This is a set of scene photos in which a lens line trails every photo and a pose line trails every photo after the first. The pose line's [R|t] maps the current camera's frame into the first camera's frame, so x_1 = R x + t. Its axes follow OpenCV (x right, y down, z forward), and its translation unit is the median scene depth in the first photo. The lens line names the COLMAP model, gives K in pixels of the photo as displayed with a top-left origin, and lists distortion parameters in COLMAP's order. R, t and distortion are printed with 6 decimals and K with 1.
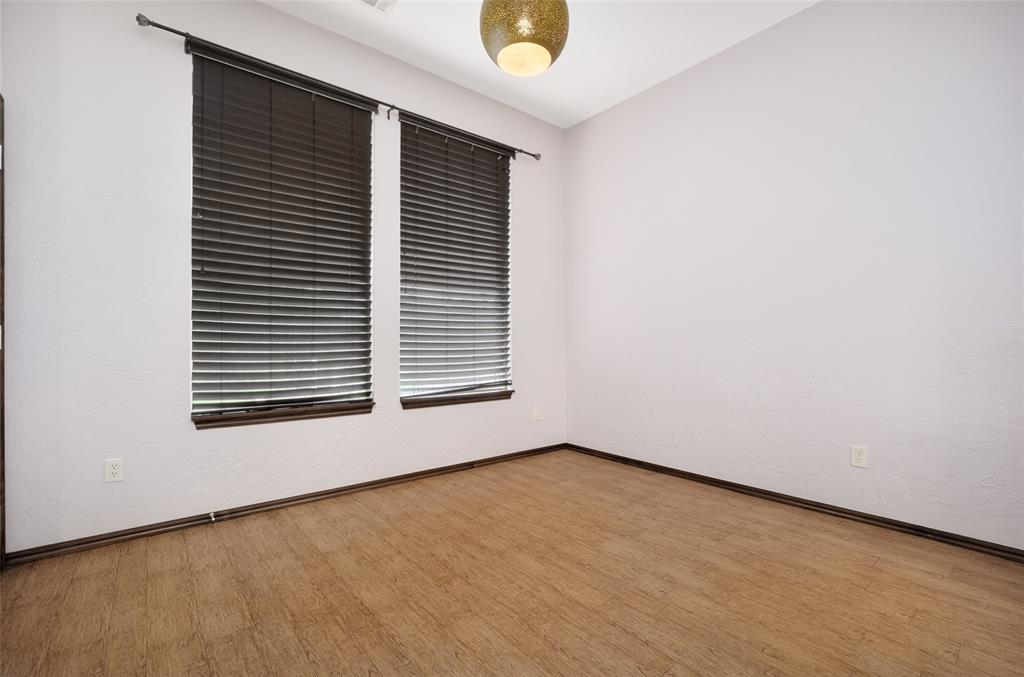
lens RADIAL K [[459.4, 0, 517.4], [0, 459.4, 345.6], [0, 0, 1]] dist [0.001885, 0.000321]
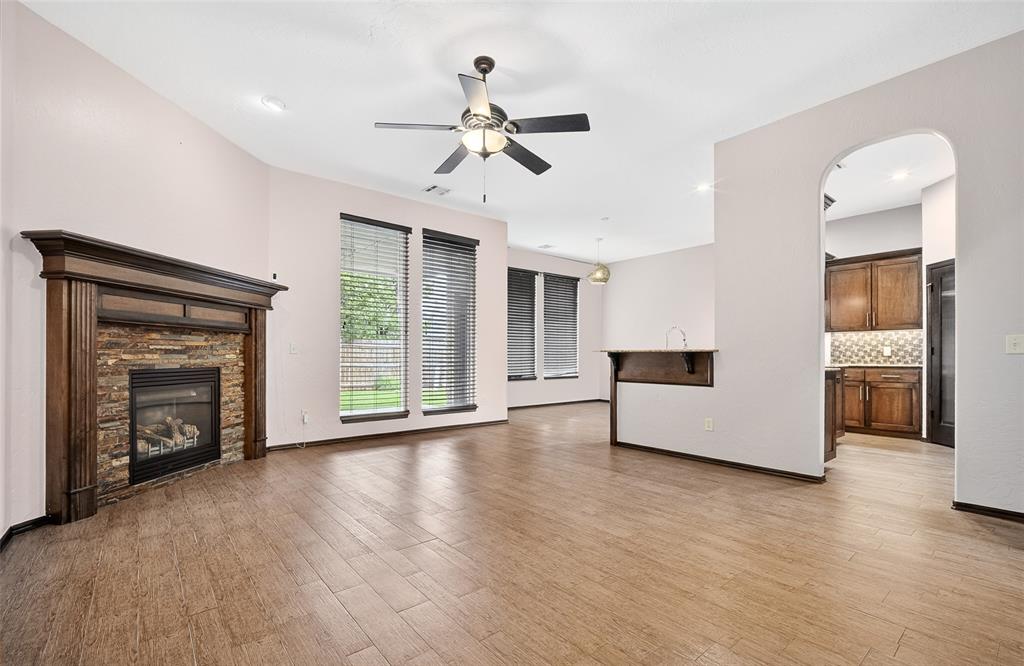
lens RADIAL K [[454.4, 0, 516.2], [0, 454.4, 351.6], [0, 0, 1]] dist [-0.011525, -0.000169]
pose [[0.999940, 0.004411, 0.010058, -0.443742], [-0.004320, 0.999950, -0.009035, -0.009640], [-0.010097, 0.008991, 0.999909, -1.718477]]
